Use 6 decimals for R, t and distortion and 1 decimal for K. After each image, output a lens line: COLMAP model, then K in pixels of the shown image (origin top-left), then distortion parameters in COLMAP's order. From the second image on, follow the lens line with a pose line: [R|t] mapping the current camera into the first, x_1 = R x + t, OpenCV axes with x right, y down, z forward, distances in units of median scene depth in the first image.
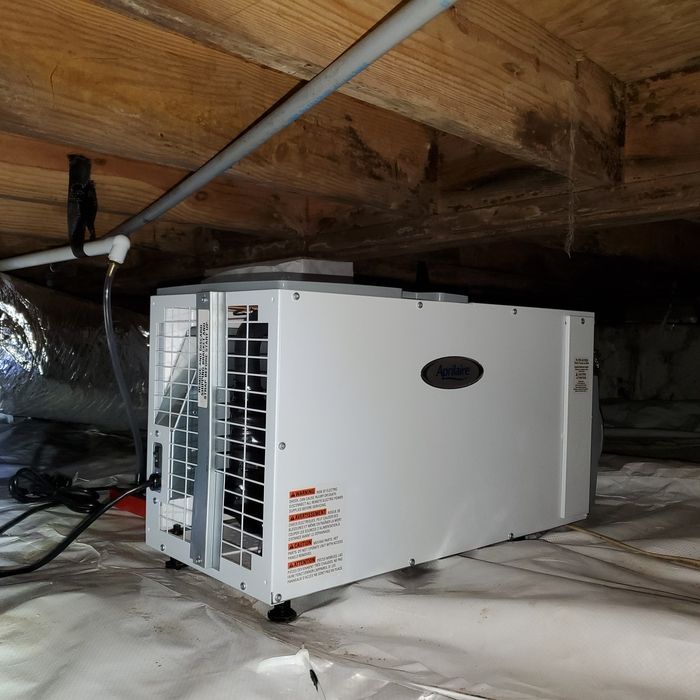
lens RADIAL K [[703.7, 0, 353.0], [0, 703.7, 354.0], [0, 0, 1]] dist [0.003781, 0.000000]
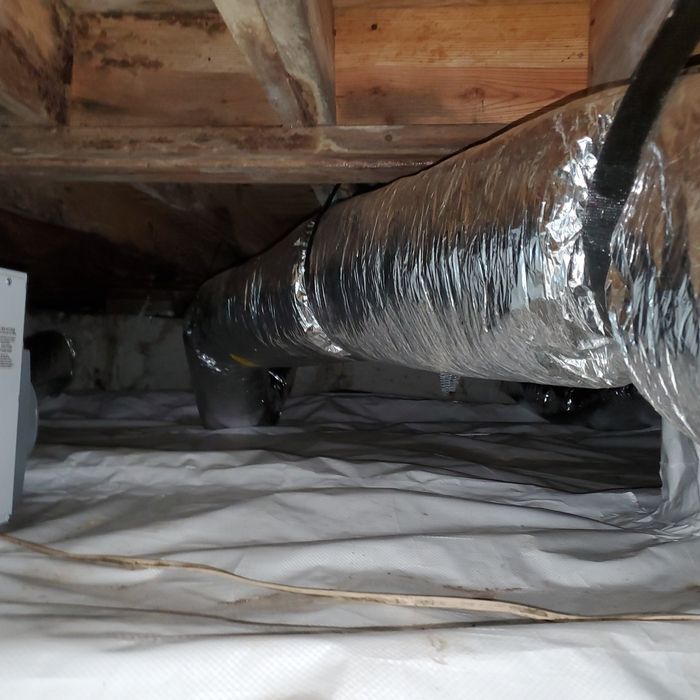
lens RADIAL K [[703.7, 0, 348.3], [0, 703.7, 350.5], [0, 0, 1]] dist [0.003781, 0.000000]
pose [[0.773237, 0.031894, 0.633314, 0.113387], [-0.032389, 0.999417, -0.010786, 0.029012], [-0.633289, -0.012172, 0.773820, 0.113979]]
